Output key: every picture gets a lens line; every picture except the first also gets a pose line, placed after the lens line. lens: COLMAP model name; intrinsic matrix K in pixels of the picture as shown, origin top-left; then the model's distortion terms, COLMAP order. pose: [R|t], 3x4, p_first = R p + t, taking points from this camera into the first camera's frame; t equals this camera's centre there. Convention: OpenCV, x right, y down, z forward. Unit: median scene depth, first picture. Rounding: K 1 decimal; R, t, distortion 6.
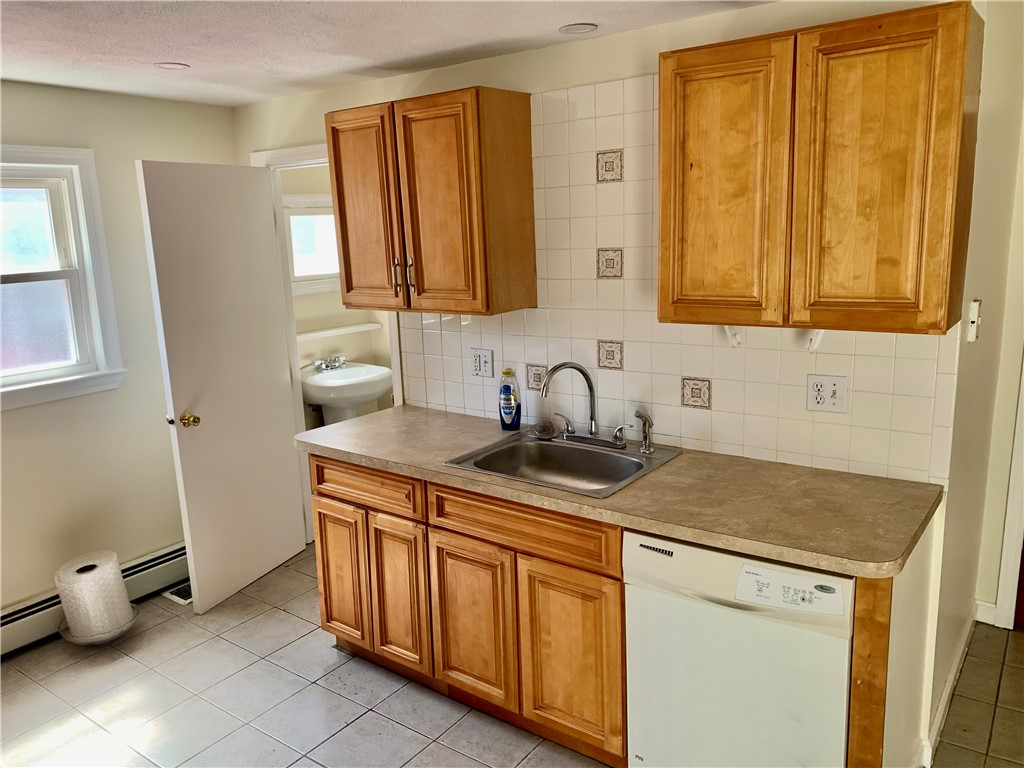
lens RADIAL K [[789.1, 0, 512.0], [0, 789.1, 384.0], [0, 0, 1]] dist [-0.001651, -0.004457]
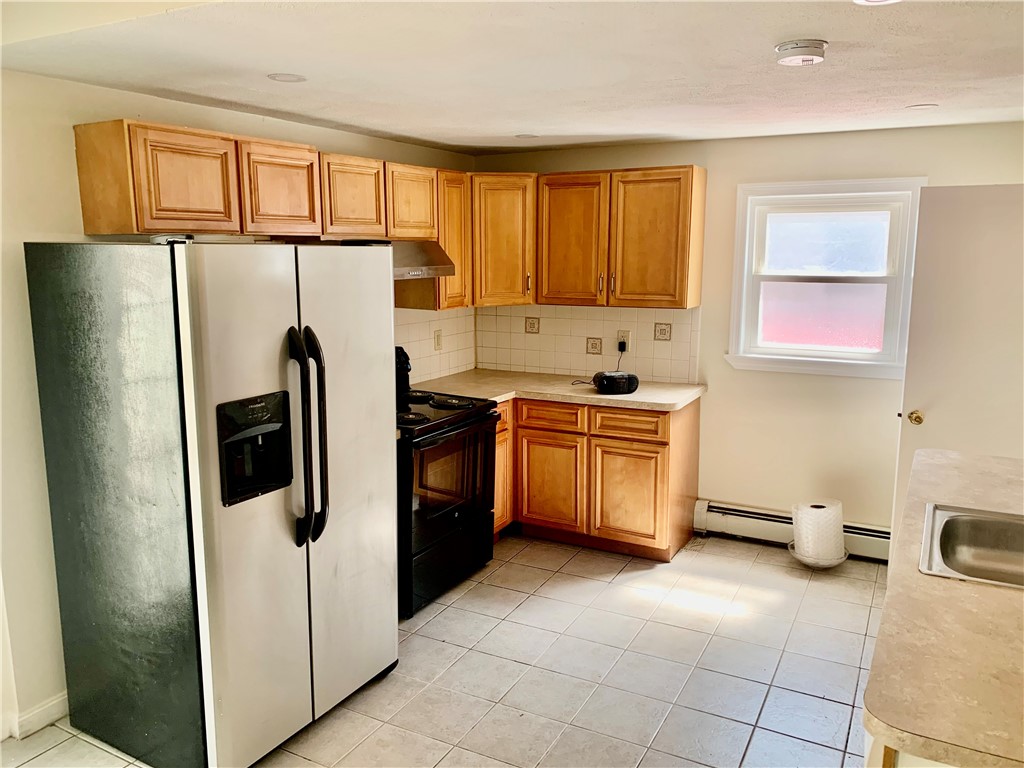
lens RADIAL K [[789.1, 0, 512.0], [0, 789.1, 384.0], [0, 0, 1]] dist [-0.001651, -0.004457]
pose [[0.155633, 0.207294, -0.965820, 0.573499], [-0.201377, 0.963859, 0.174423, -0.081303], [0.967071, 0.167348, 0.191752, 0.232182]]
